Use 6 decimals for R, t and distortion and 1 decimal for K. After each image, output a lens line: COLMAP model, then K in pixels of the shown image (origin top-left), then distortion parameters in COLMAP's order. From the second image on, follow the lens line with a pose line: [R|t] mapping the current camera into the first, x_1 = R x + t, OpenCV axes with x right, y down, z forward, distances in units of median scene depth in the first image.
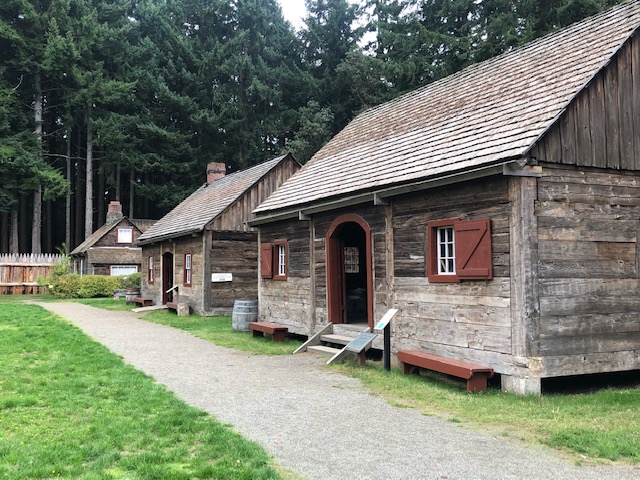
lens RADIAL K [[673.0, 0, 320.0], [0, 673.0, 240.0], [0, 0, 1]] dist [0.138756, -0.000834]
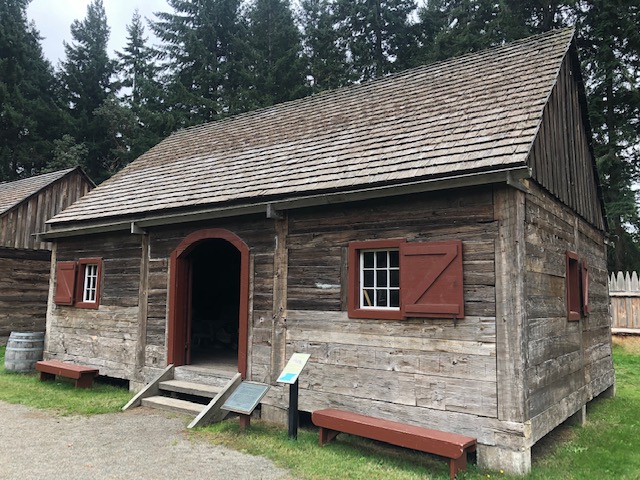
lens RADIAL K [[523.9, 0, 320.0], [0, 523.9, 240.0], [0, 0, 1]] dist [0.084751, -0.110004]
pose [[0.891330, 0.070235, 0.447881, -0.132202], [-0.043864, 0.996652, -0.068996, 0.013037], [-0.451227, 0.041852, 0.891427, 0.405941]]
